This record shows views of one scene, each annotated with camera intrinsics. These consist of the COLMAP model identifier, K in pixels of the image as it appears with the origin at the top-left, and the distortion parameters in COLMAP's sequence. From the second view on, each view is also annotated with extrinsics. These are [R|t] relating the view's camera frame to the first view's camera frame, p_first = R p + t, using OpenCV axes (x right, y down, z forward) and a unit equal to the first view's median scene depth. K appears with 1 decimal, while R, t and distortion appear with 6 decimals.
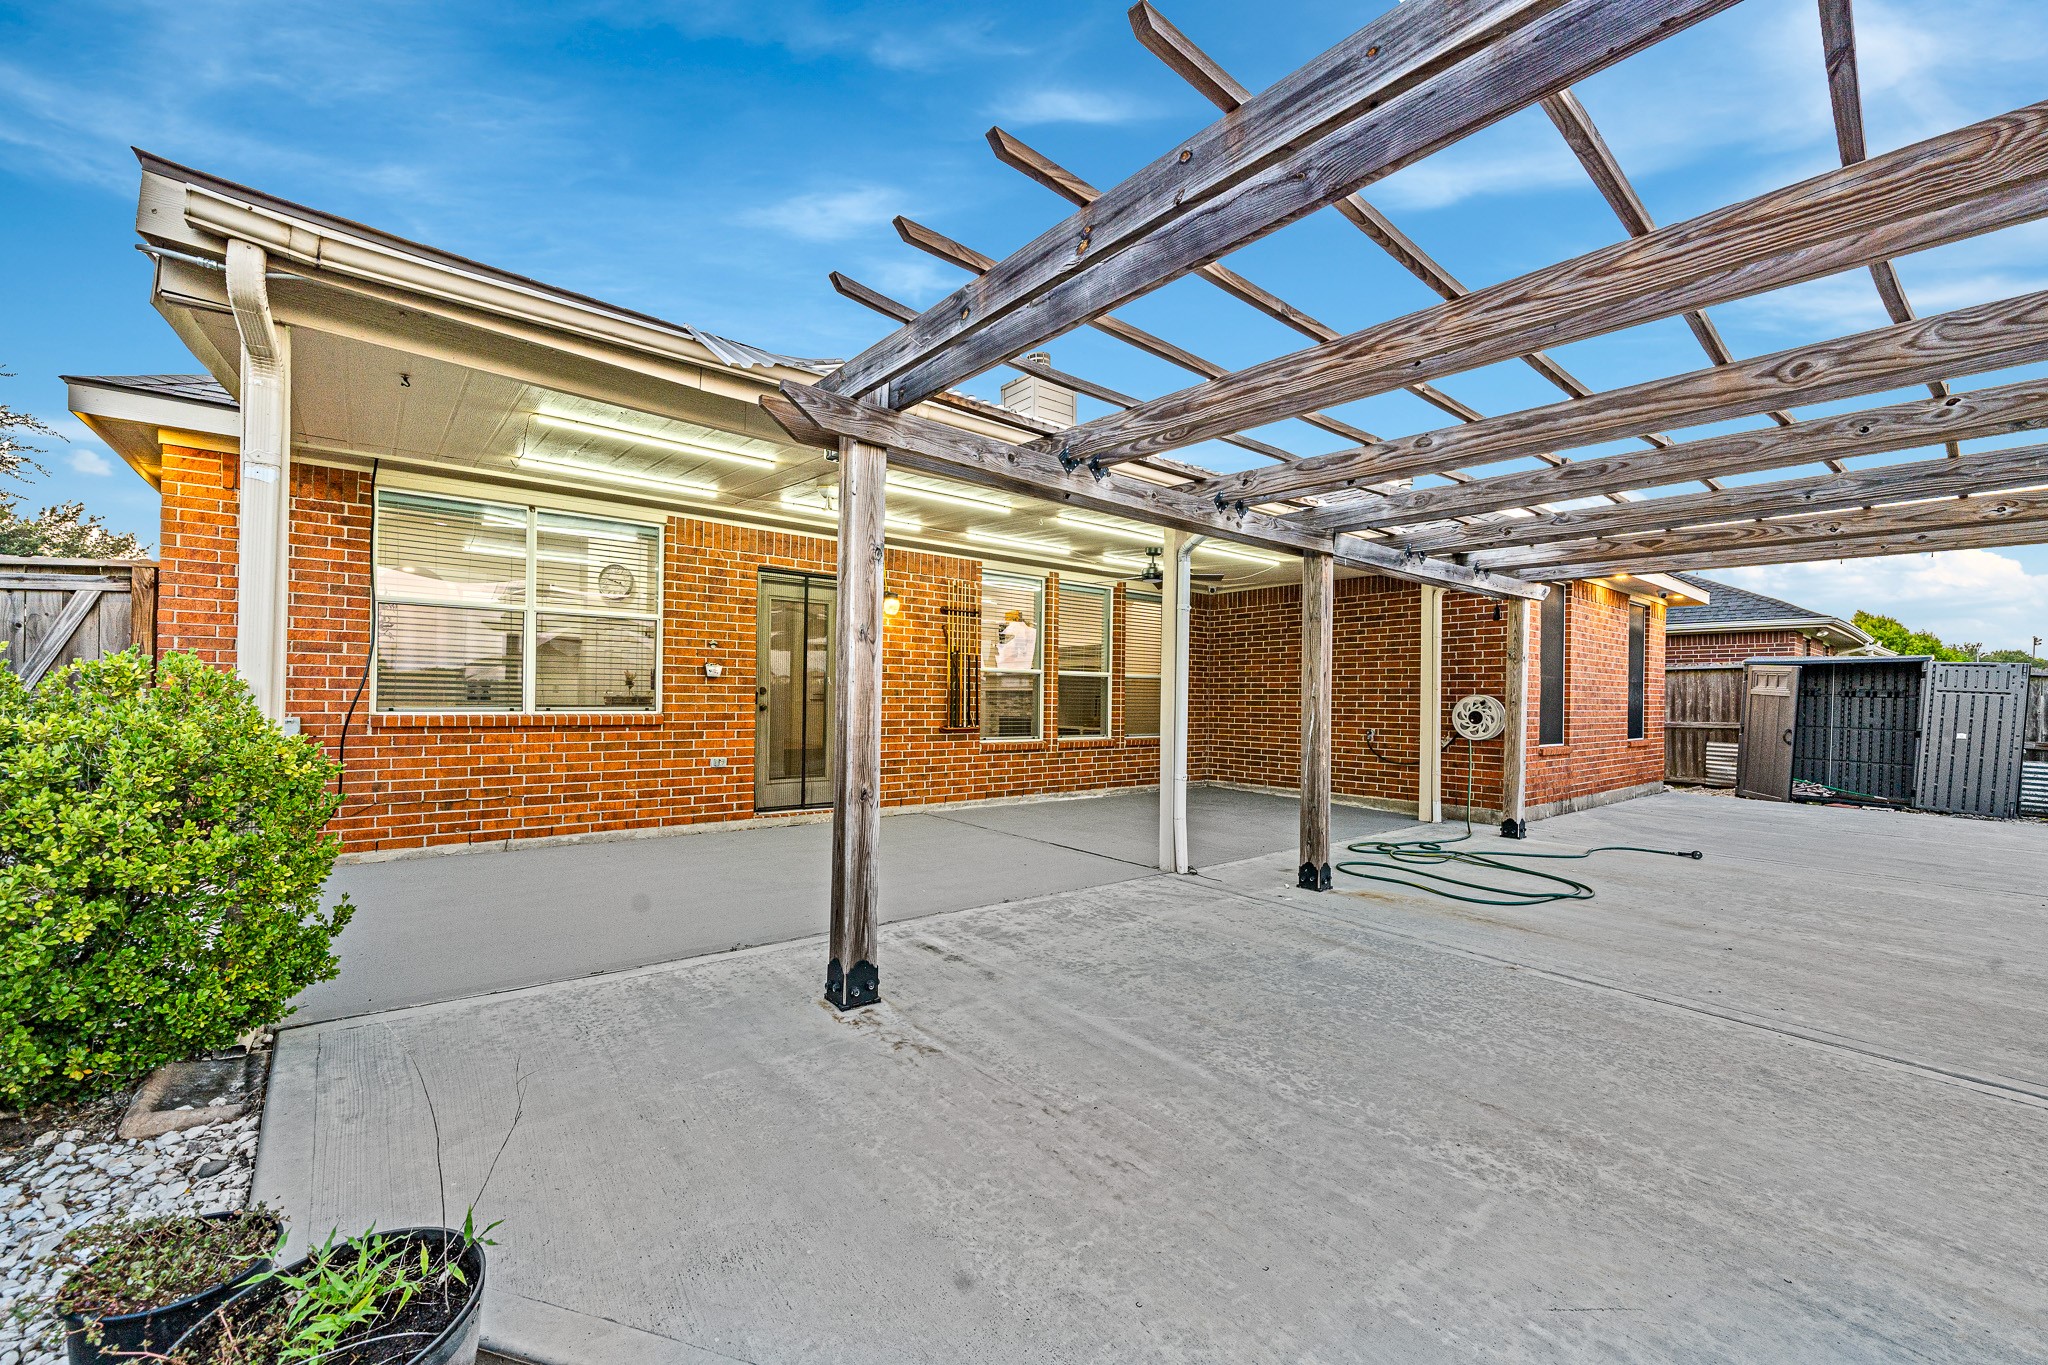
lens RADIAL K [[801.4, 0, 1026.4], [0, 801.4, 698.6], [0, 0, 1]] dist [-0.001542, -0.000138]
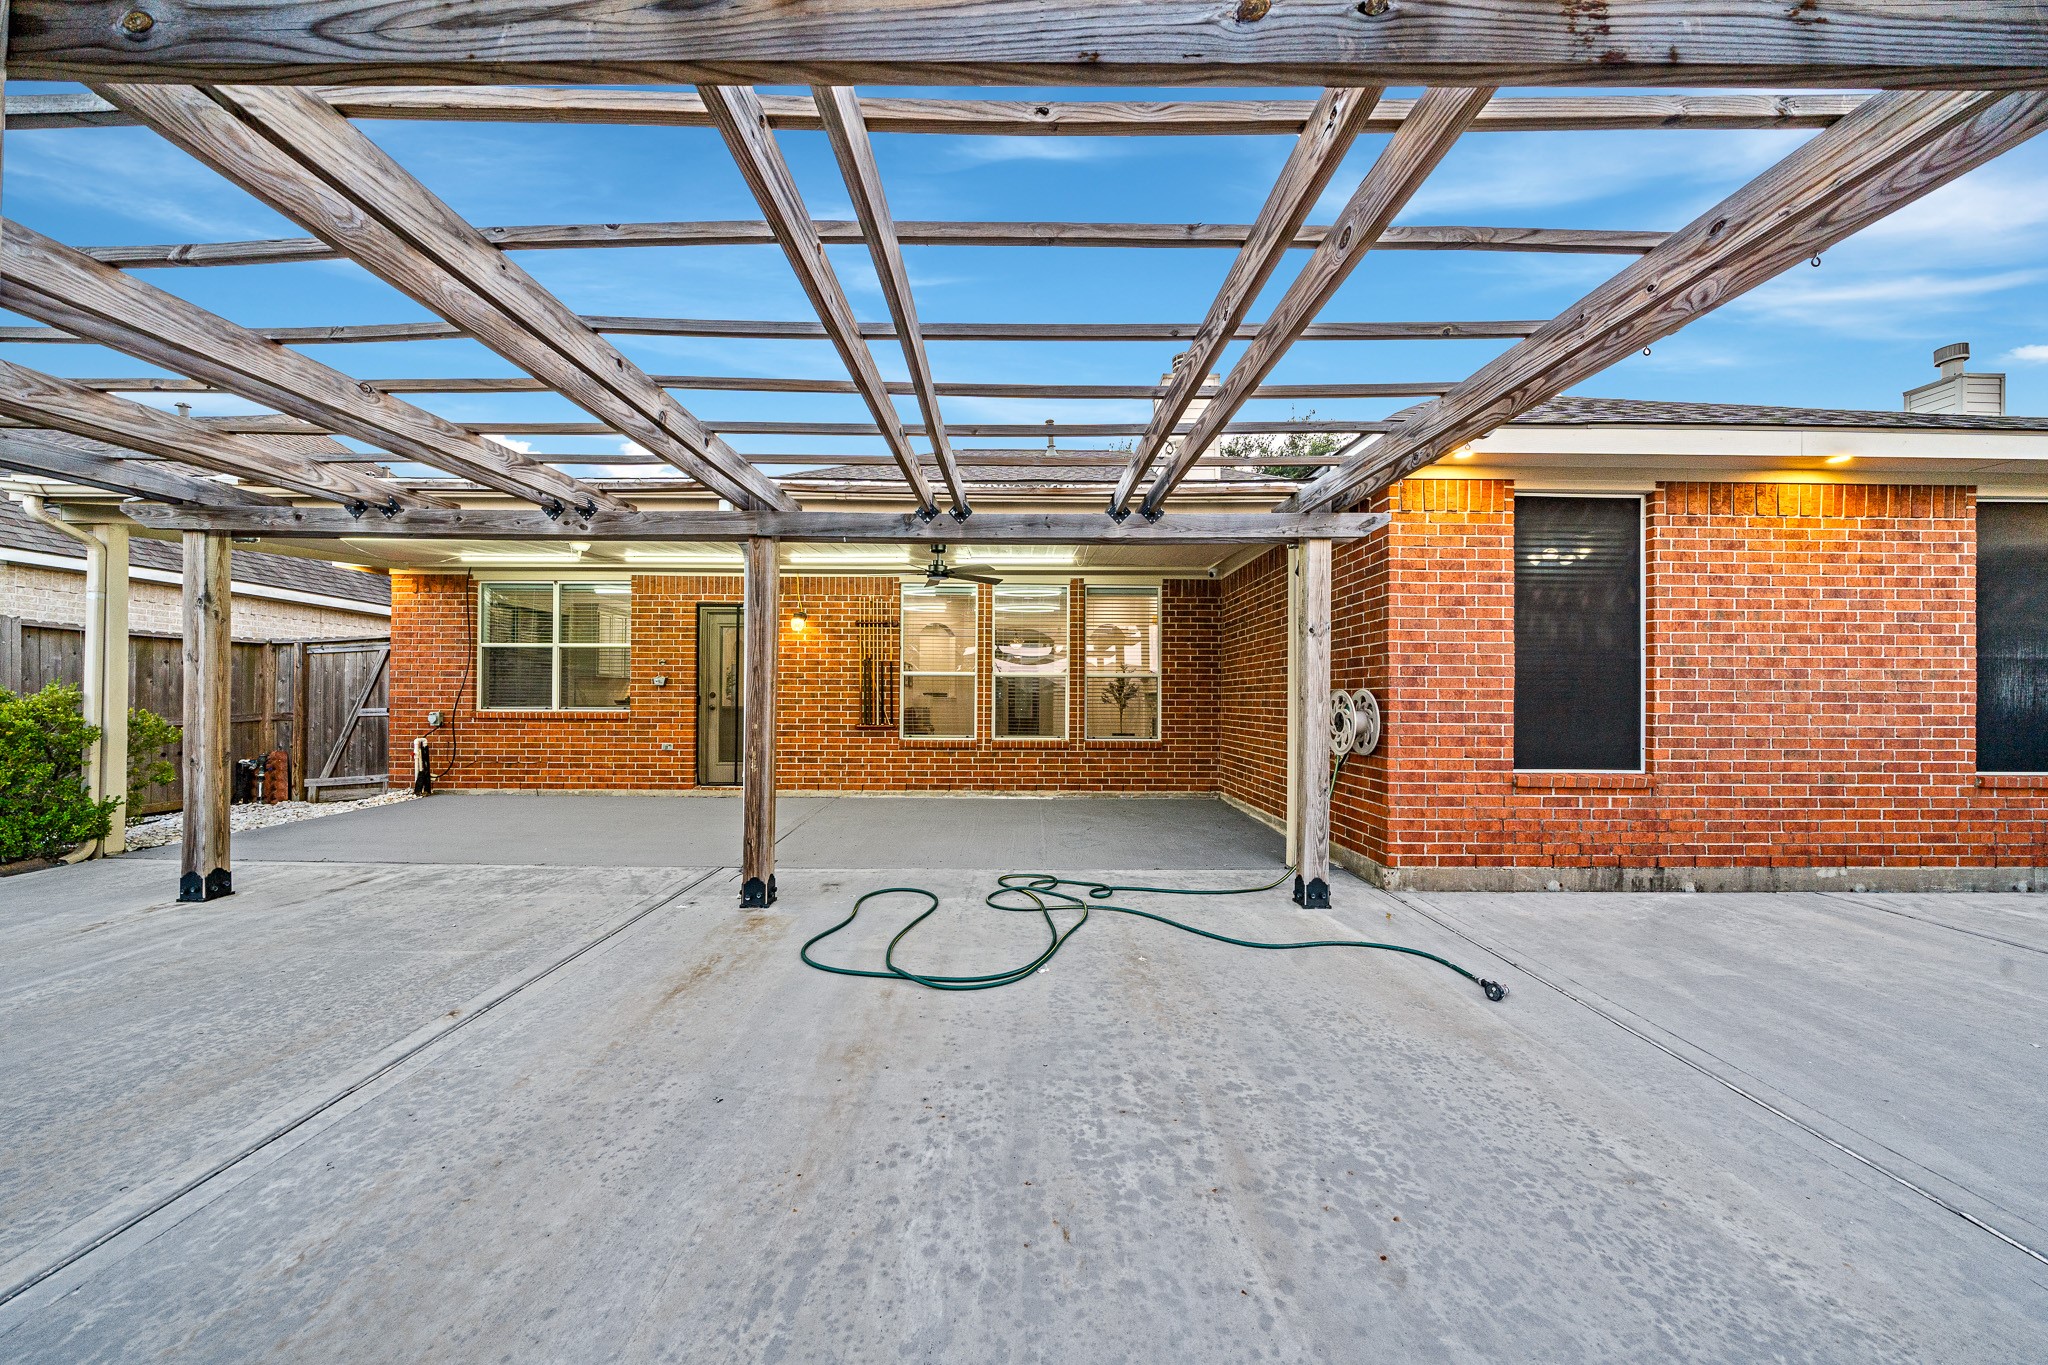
lens RADIAL K [[691.1, 0, 1027.9], [0, 691.1, 695.0], [0, 0, 1]] dist [-0.006375, 0.000020]
pose [[0.781565, -0.012550, -0.623698, 0.707836], [0.005072, 0.999892, -0.013764, 0.007728], [0.623803, 0.007594, 0.781544, 0.374885]]
